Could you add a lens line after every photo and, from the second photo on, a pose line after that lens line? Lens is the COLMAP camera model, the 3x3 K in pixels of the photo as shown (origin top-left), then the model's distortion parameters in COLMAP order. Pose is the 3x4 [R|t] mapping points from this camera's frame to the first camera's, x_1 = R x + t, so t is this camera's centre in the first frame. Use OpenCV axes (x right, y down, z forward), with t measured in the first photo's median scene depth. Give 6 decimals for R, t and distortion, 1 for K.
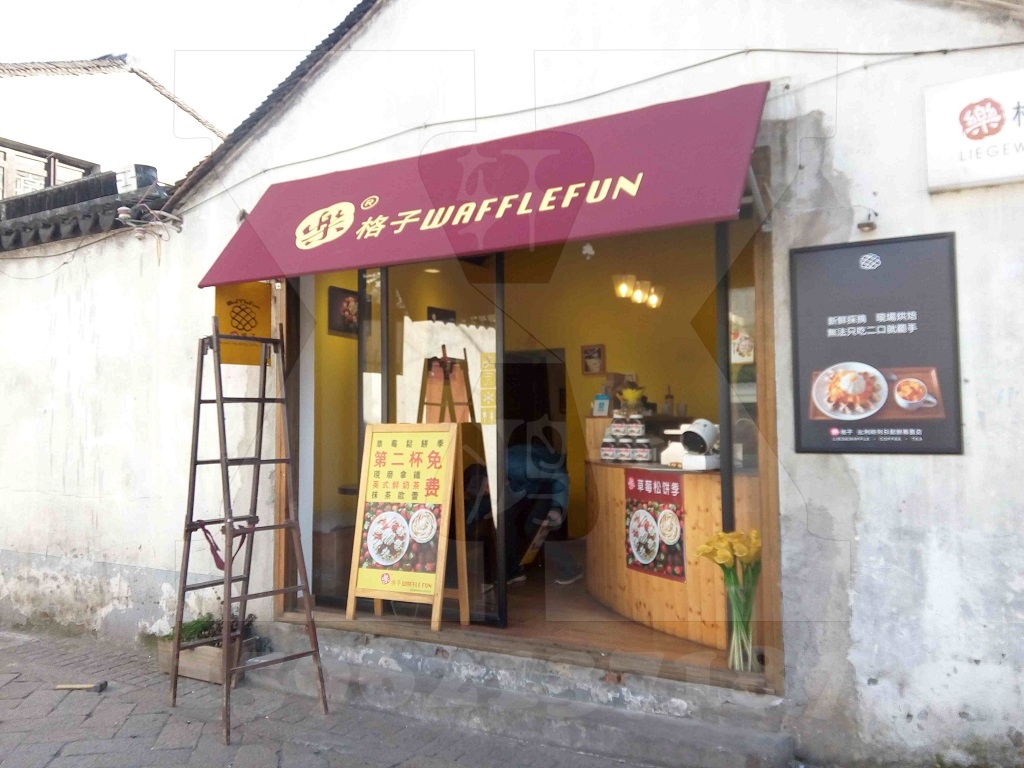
lens RADIAL K [[794.0, 0, 507.3], [0, 794.0, 386.8], [0, 0, 1]] dist [-0.005986, -0.045364]
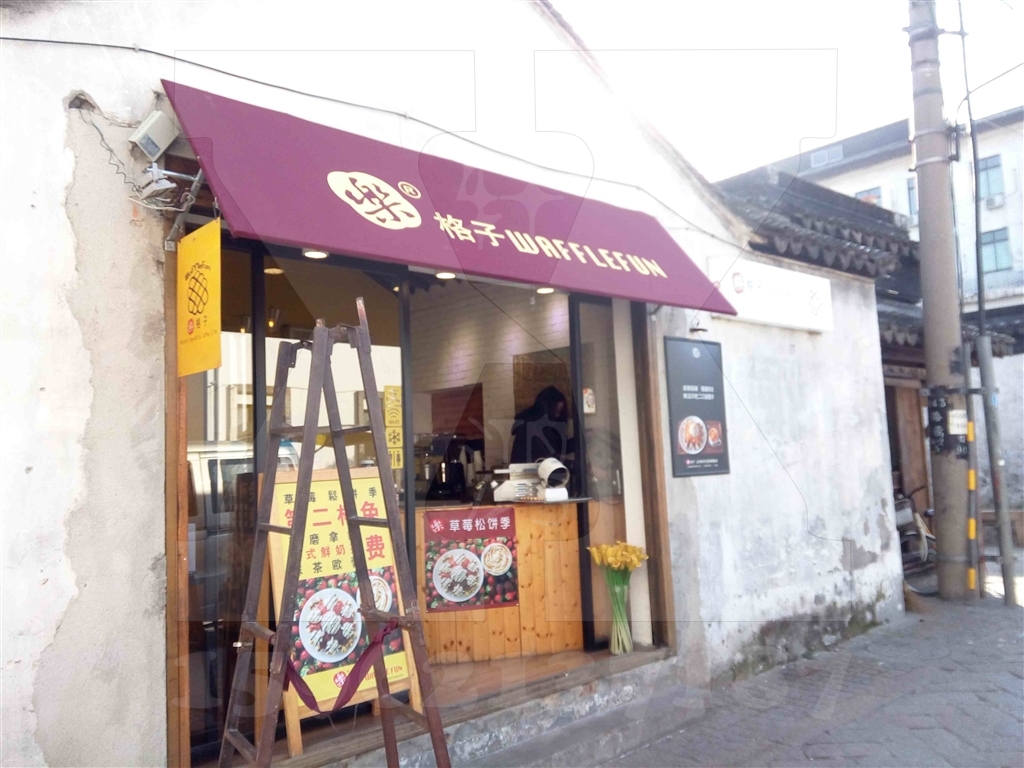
lens RADIAL K [[794.0, 0, 510.5], [0, 794.0, 376.7], [0, 0, 1]] dist [-0.005986, -0.045364]
pose [[0.330755, 0.092782, 0.939145, -0.866853], [-0.005618, 0.995331, -0.096354, 0.032956], [-0.943700, 0.026593, 0.329732, 0.634212]]
